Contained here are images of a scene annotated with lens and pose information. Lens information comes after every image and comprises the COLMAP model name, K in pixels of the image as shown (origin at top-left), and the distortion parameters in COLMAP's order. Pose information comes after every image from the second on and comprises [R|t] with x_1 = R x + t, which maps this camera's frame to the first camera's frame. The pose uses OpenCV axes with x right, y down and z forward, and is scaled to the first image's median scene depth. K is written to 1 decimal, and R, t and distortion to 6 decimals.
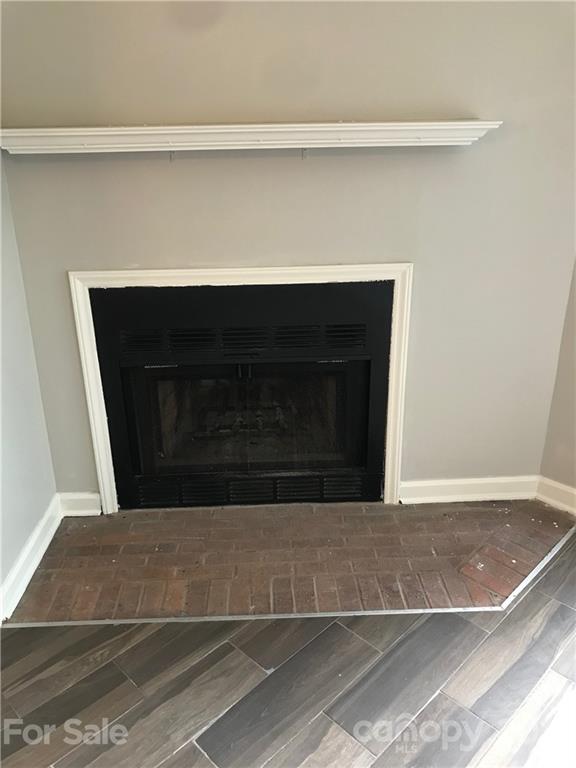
lens RADIAL K [[637.4, 0, 289.5], [0, 637.4, 378.7], [0, 0, 1]] dist [0.045038, -0.072205]
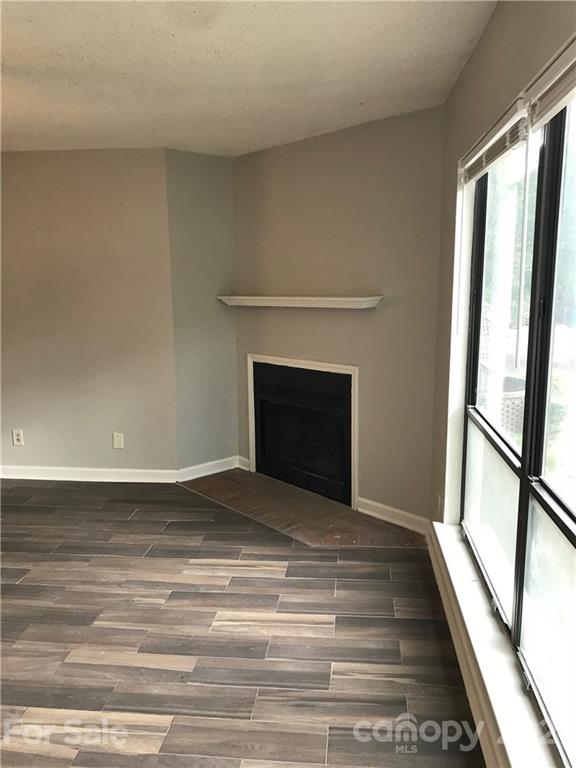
lens RADIAL K [[622.0, 0, 287.8], [0, 622.0, 392.7], [0, 0, 1]] dist [0.129538, -0.303695]
pose [[0.618091, 0.140670, -0.773418, 1.443495], [-0.289063, 0.955599, -0.057205, 0.053810], [0.731031, 0.258925, 0.631310, -0.272390]]
